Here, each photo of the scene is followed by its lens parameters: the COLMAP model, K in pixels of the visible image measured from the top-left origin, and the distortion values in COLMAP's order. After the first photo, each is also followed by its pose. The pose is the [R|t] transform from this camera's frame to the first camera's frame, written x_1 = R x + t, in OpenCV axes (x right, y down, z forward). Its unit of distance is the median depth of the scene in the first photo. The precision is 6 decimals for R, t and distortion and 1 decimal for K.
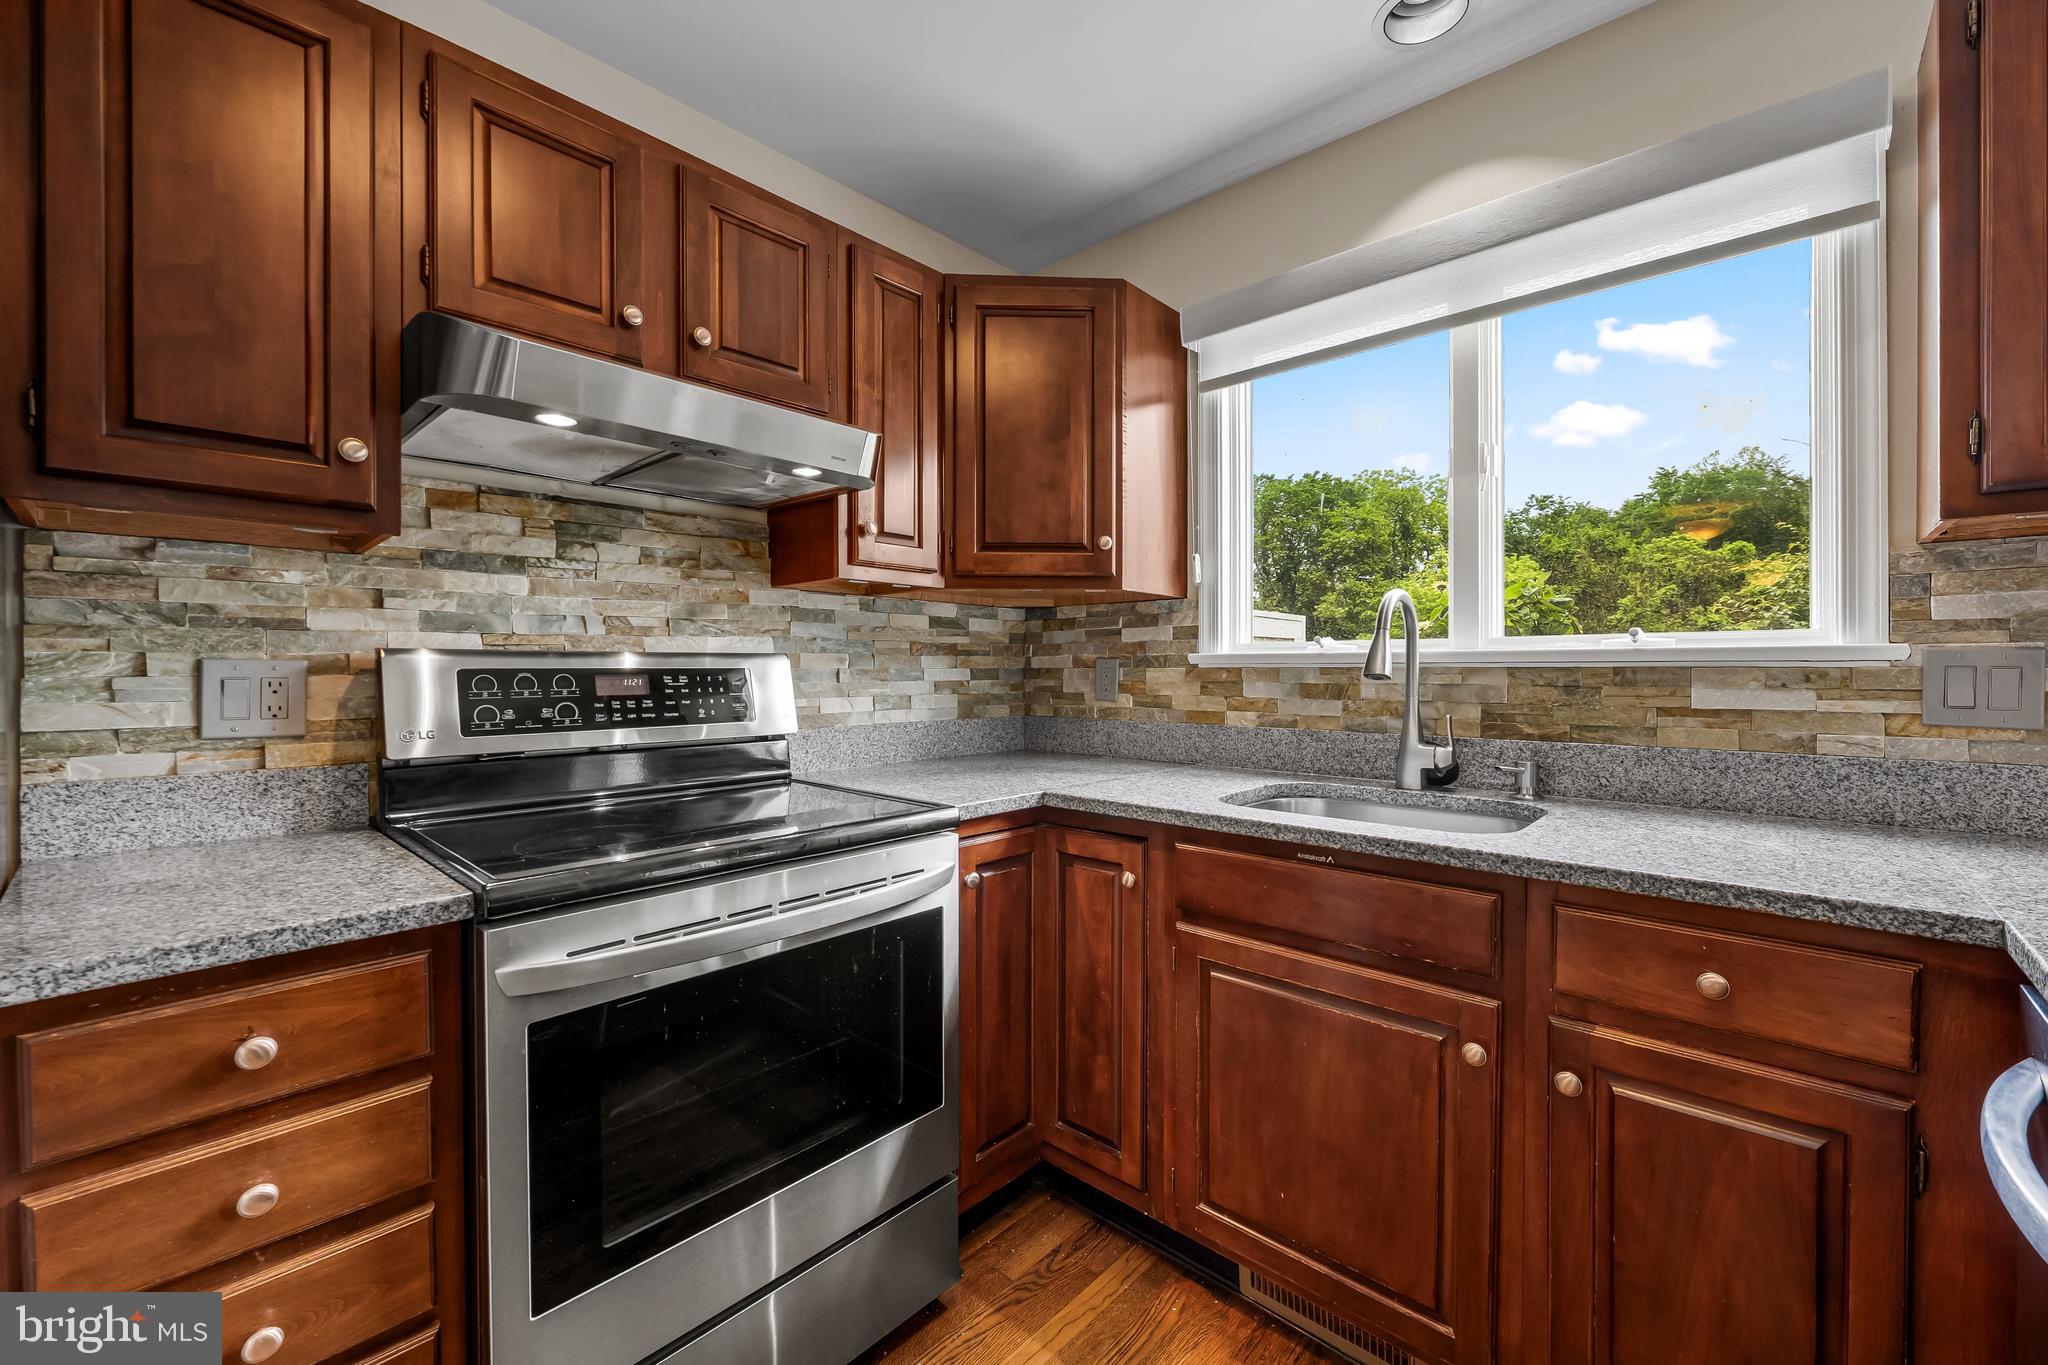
lens RADIAL K [[829.0, 0, 1024.0], [0, 829.0, 682.5], [0, 0, 1]] dist [0.000540, -0.000048]
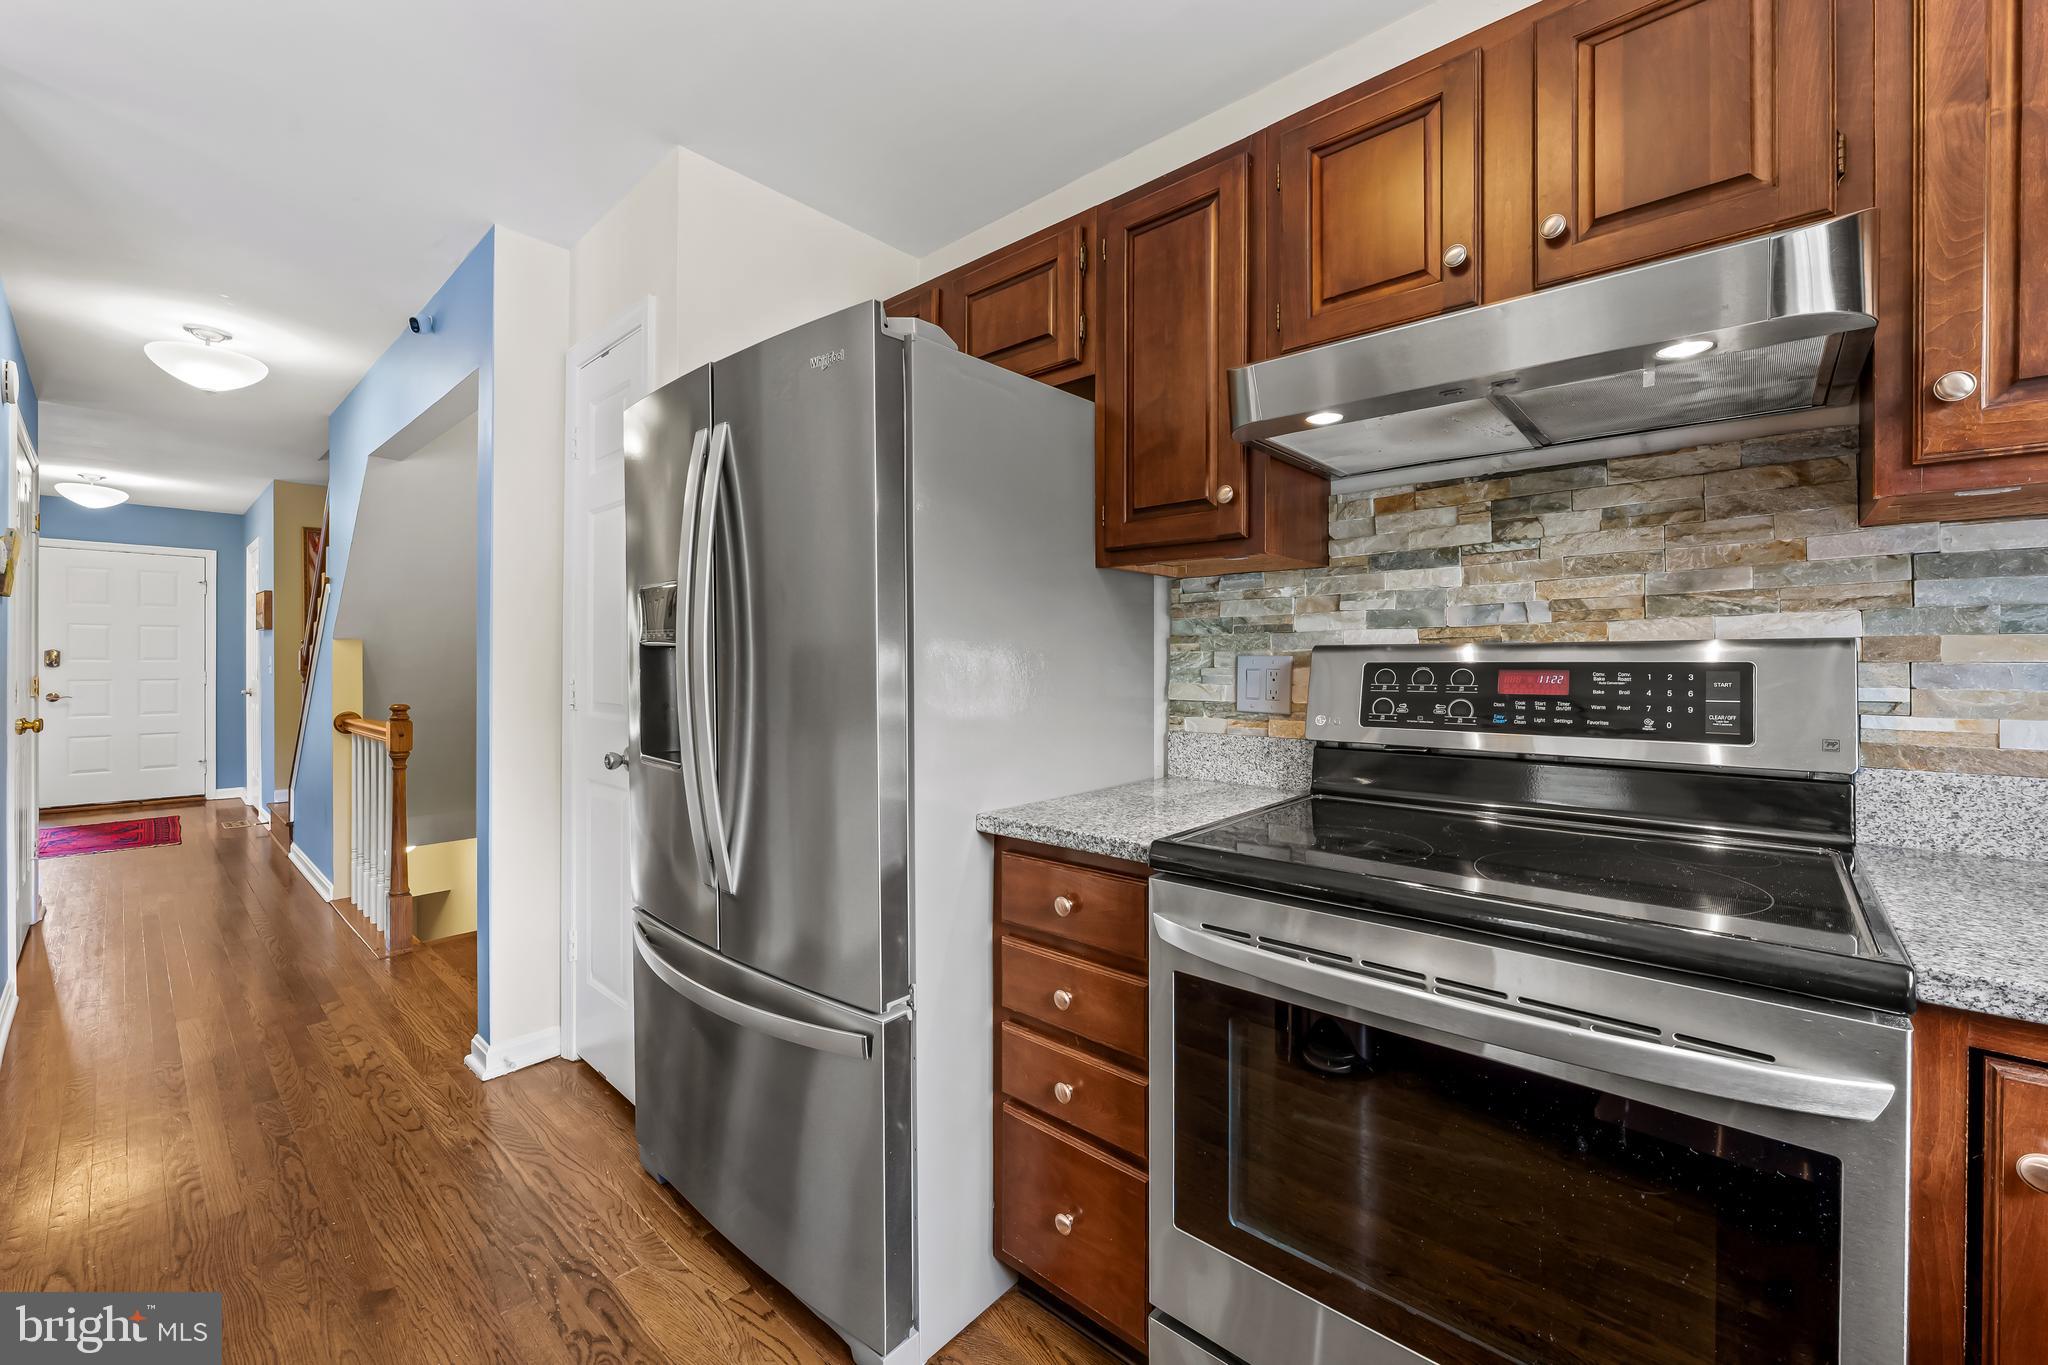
lens RADIAL K [[827.3, 0, 1026.4], [0, 827.3, 664.4], [0, 0, 1]] dist [-0.000640, 0.000116]
pose [[0.016329, 0.004142, -0.999858, 0.359549], [-0.017006, 0.999848, 0.003864, -0.010280], [0.999722, 0.016940, 0.016397, 0.502564]]
